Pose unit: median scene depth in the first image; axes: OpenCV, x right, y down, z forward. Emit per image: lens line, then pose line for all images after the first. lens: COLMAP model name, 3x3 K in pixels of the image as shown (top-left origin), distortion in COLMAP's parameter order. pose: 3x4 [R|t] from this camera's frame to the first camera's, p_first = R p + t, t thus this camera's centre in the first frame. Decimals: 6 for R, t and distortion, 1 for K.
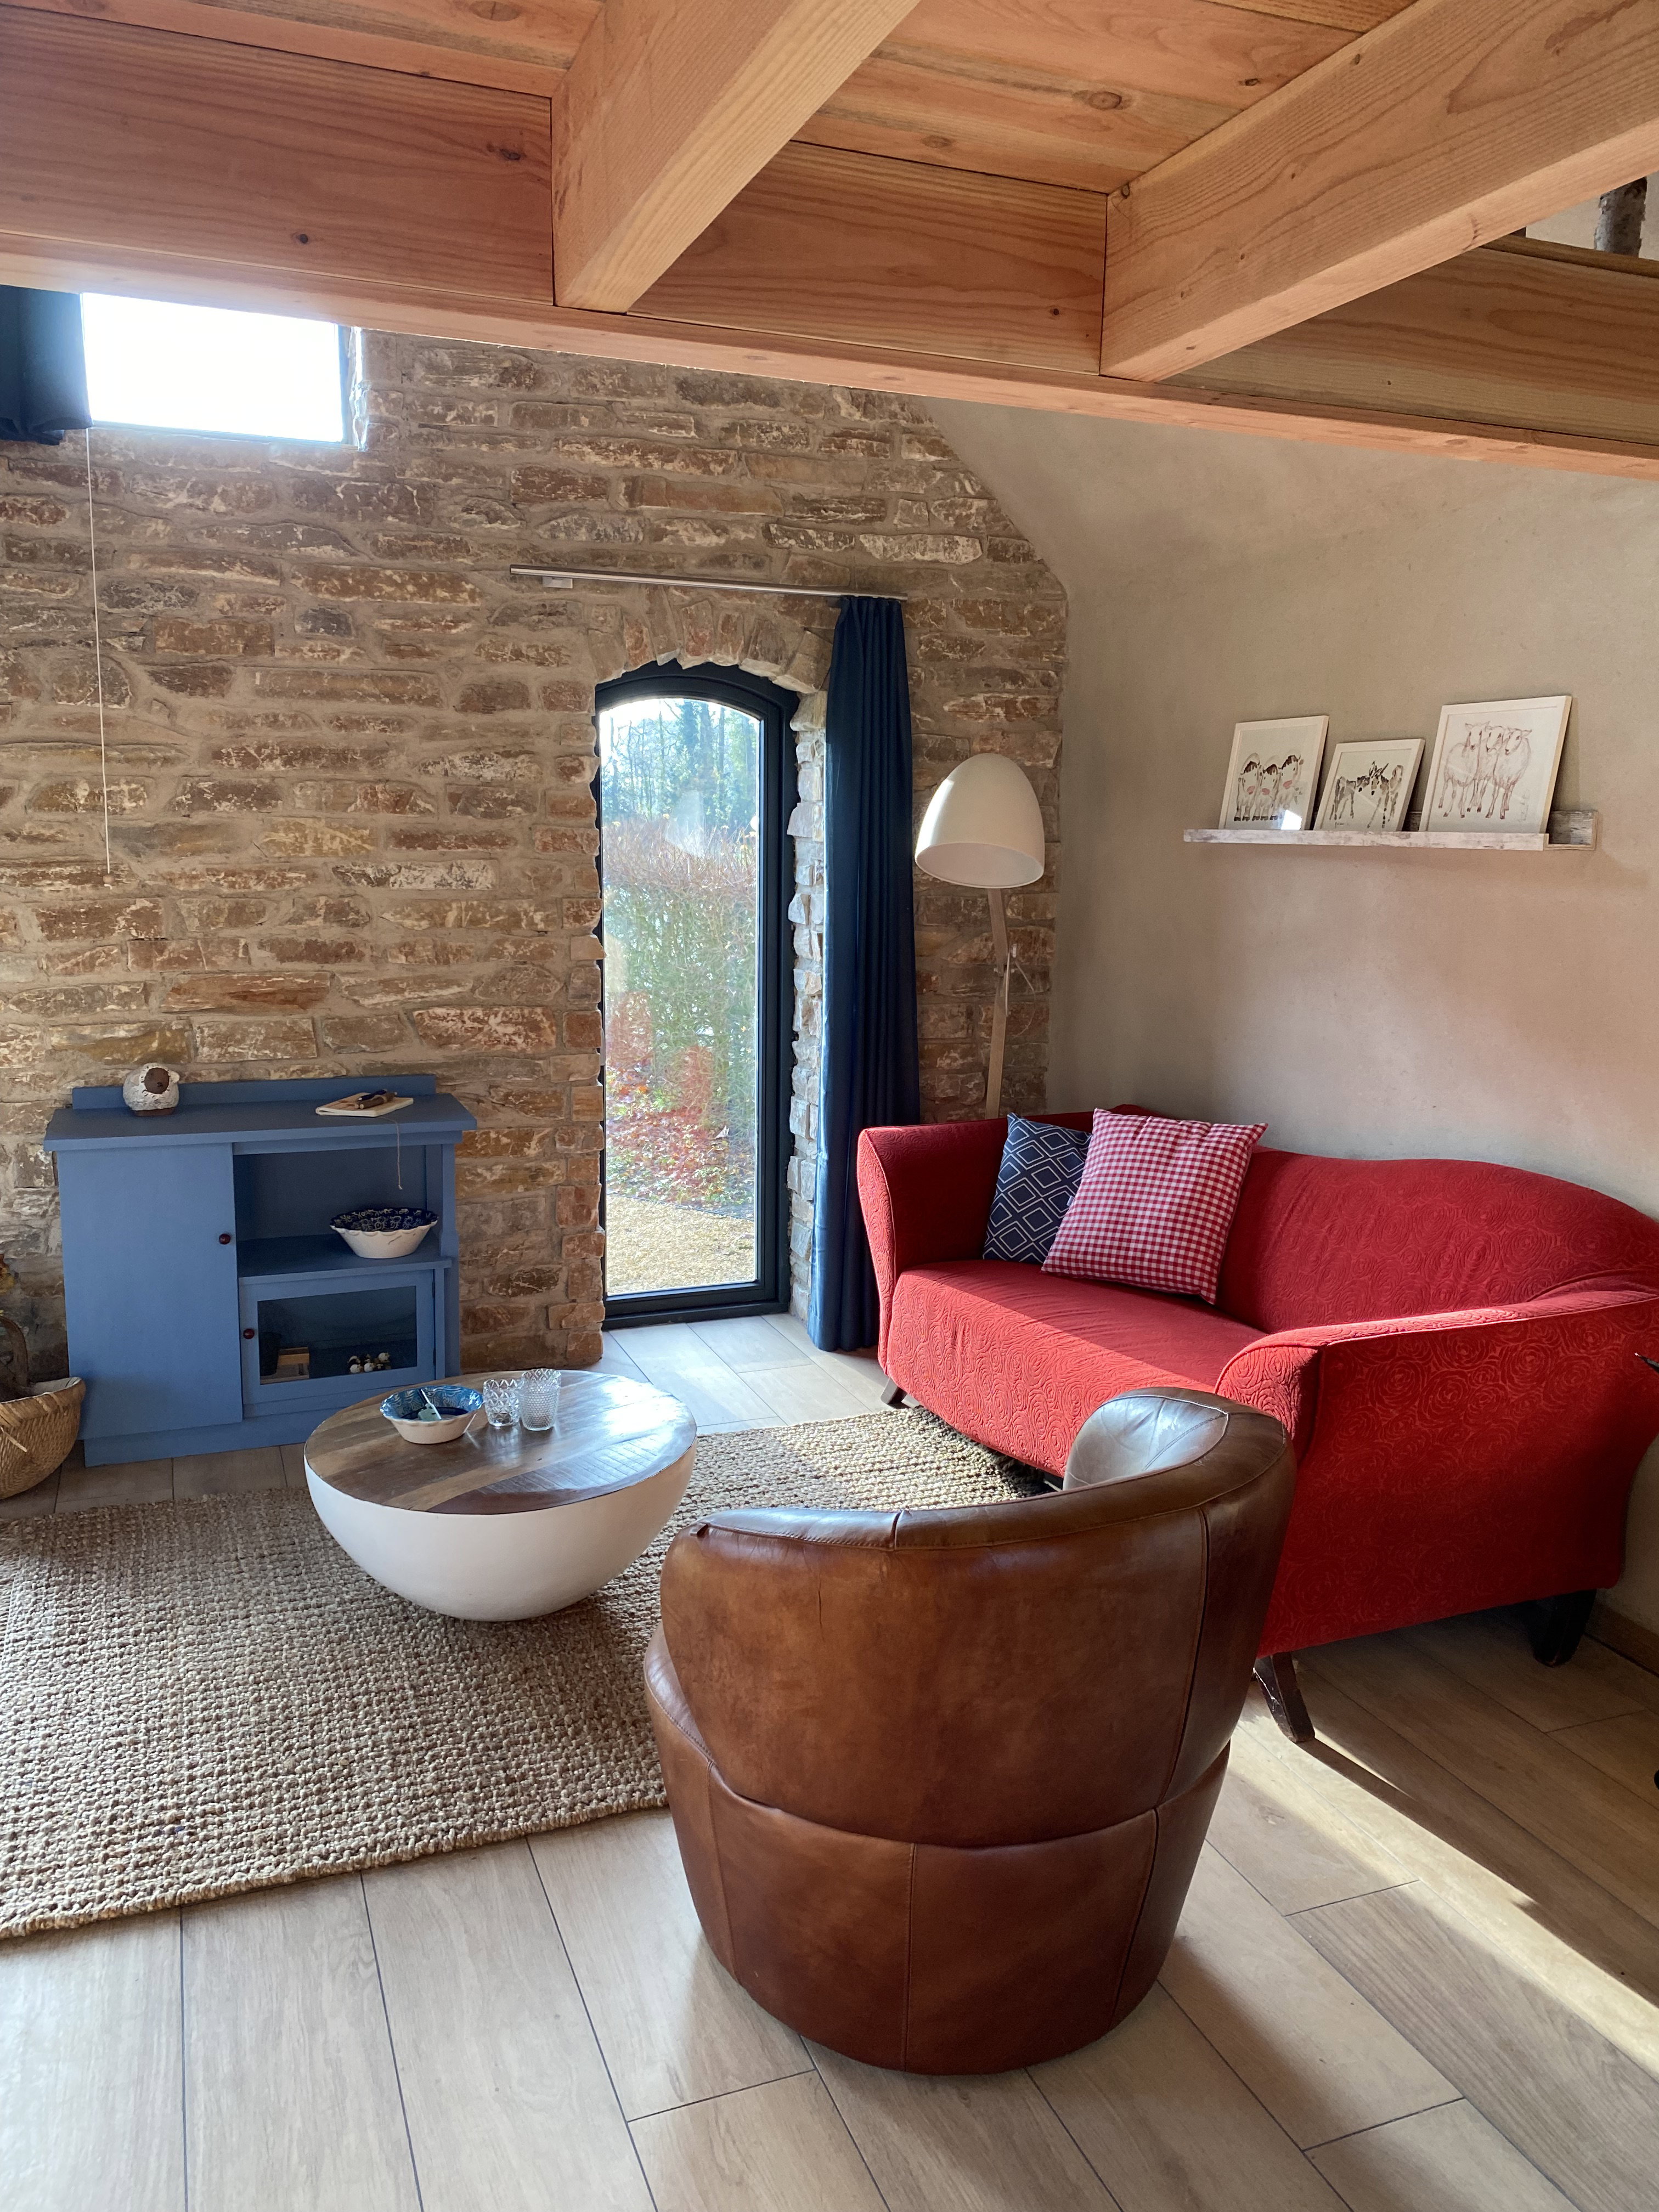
lens RADIAL K [[1718.0, 0, 884.5], [0, 1718.0, 1078.9], [0, 0, 1]] dist [0.062047, -0.119120]
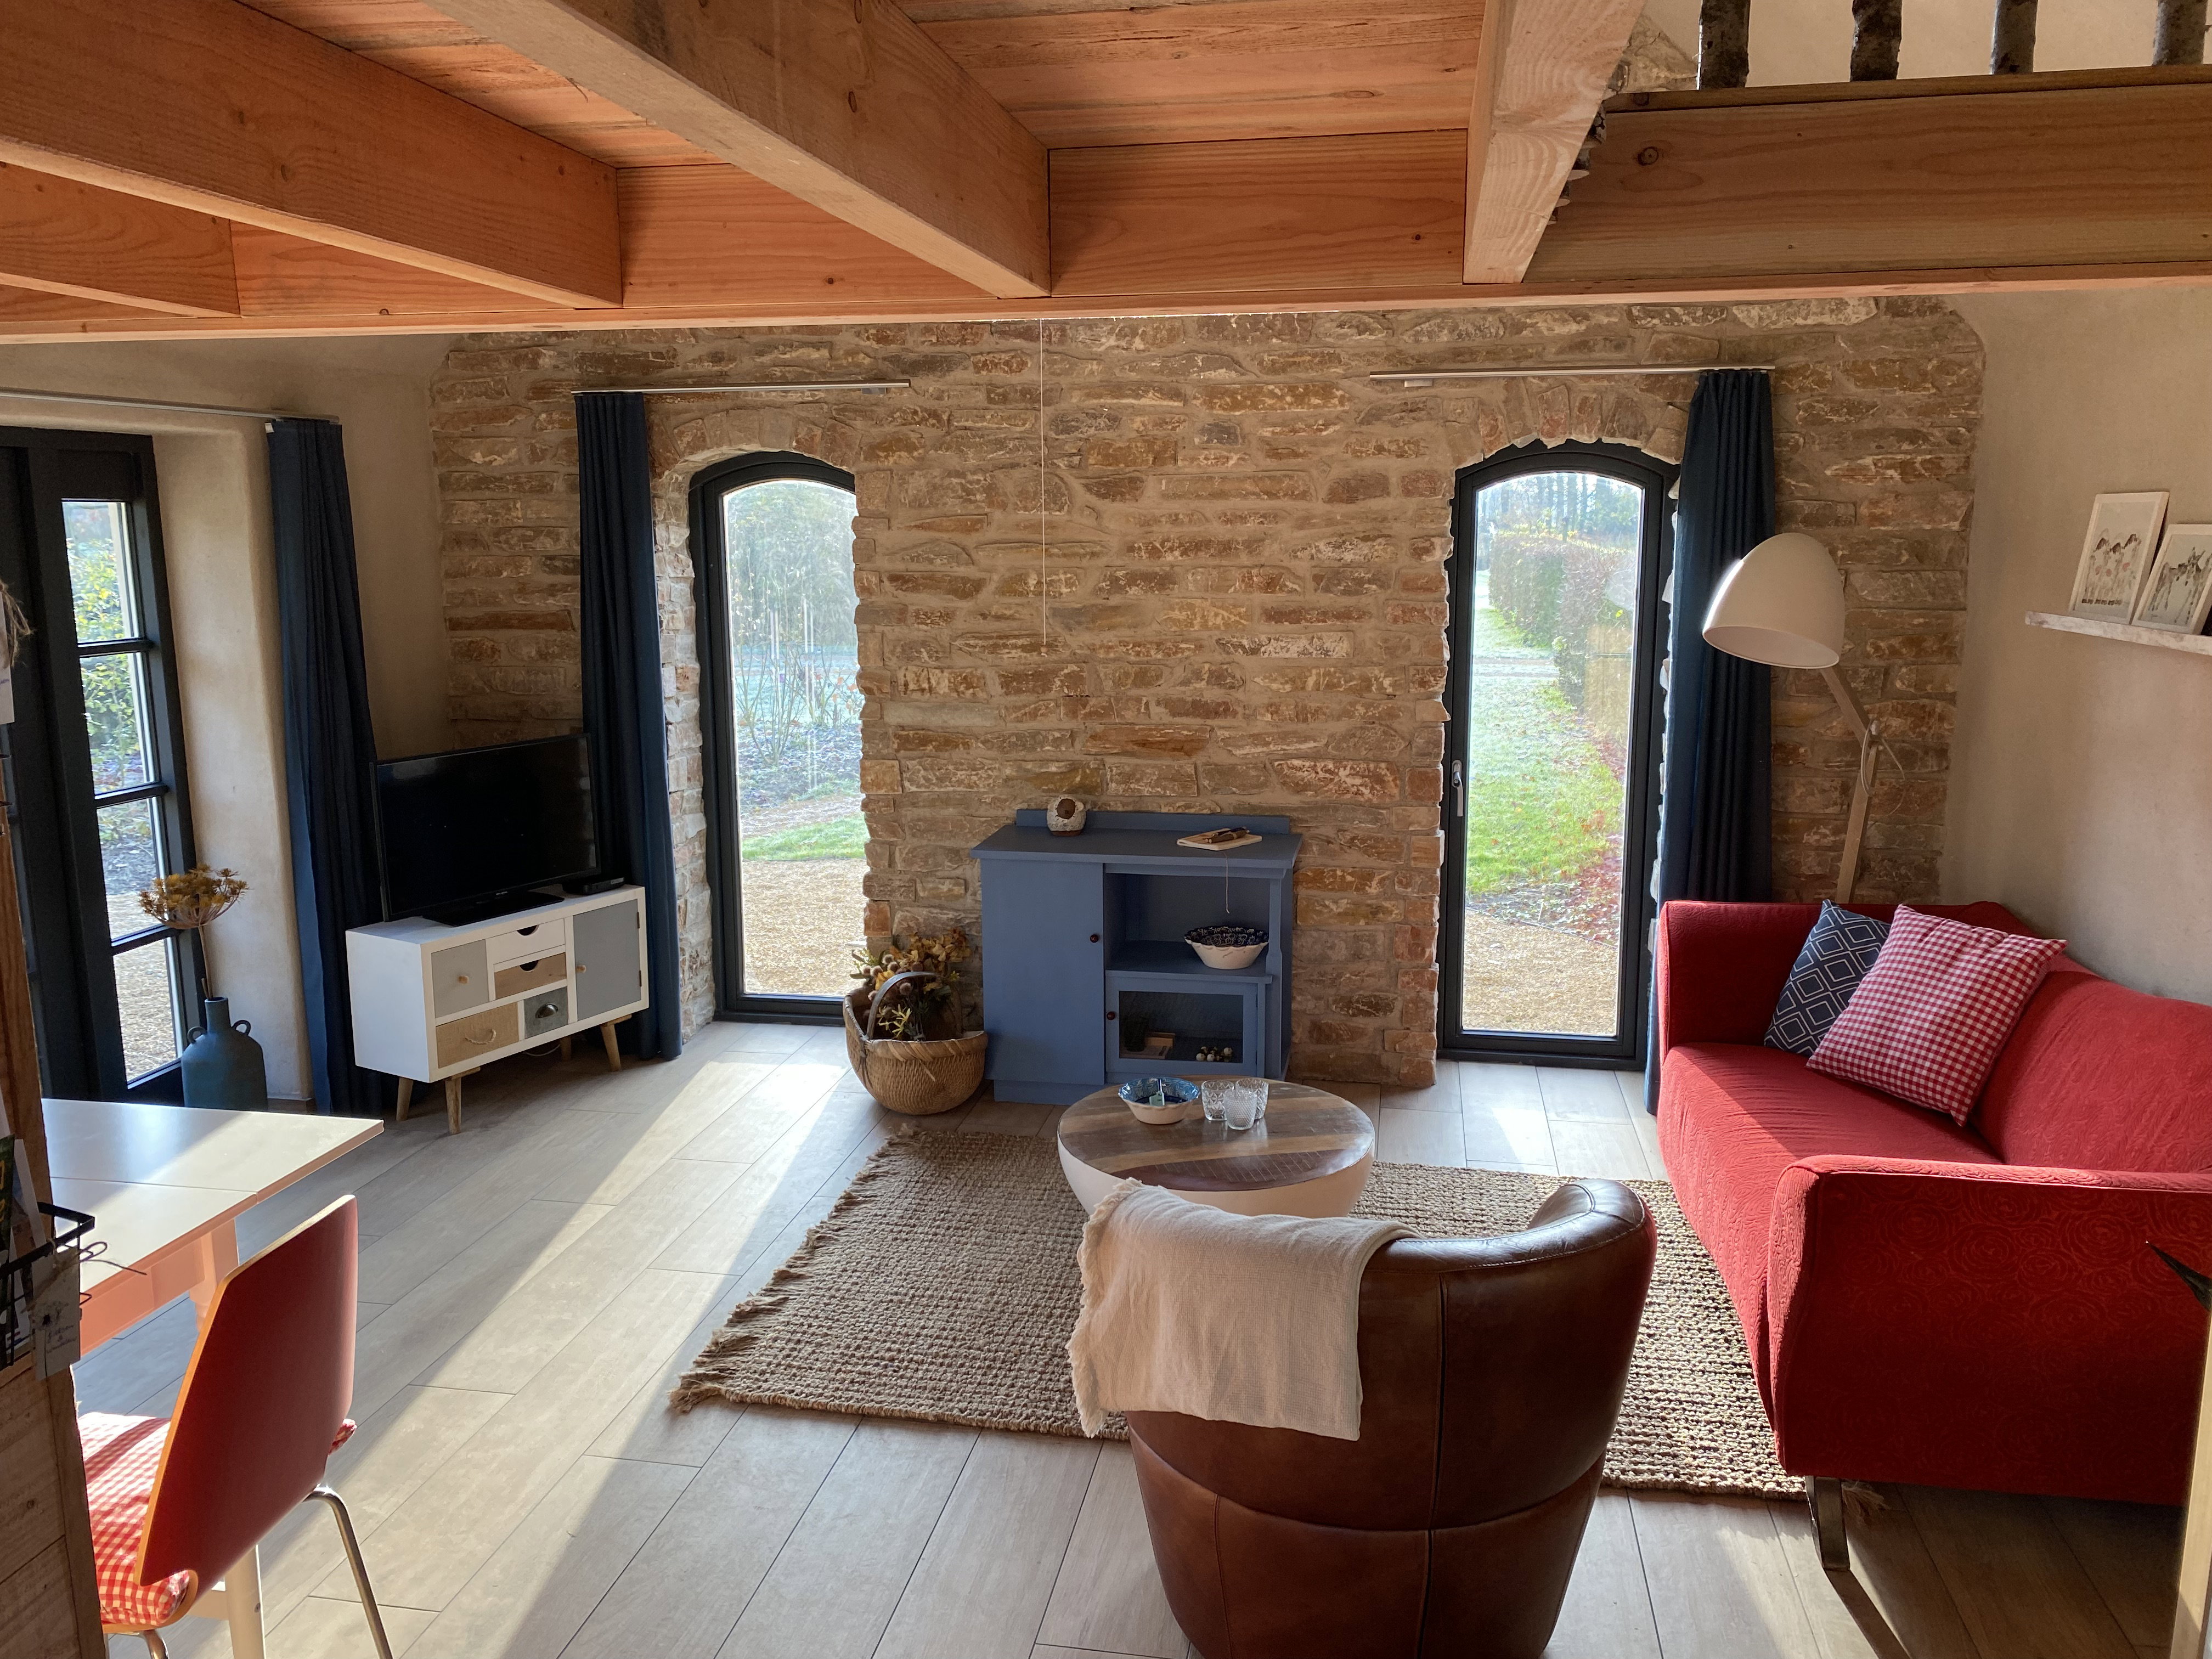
lens RADIAL K [[1718.0, 0, 1097.8], [0, 1718.0, 820.3], [0, 0, 1]] dist [0.062047, -0.119120]
pose [[0.837160, 0.073085, -0.542053, 0.267772], [-0.061293, 0.997326, 0.039807, -0.040040], [0.543513, -0.000100, 0.839401, -0.042011]]
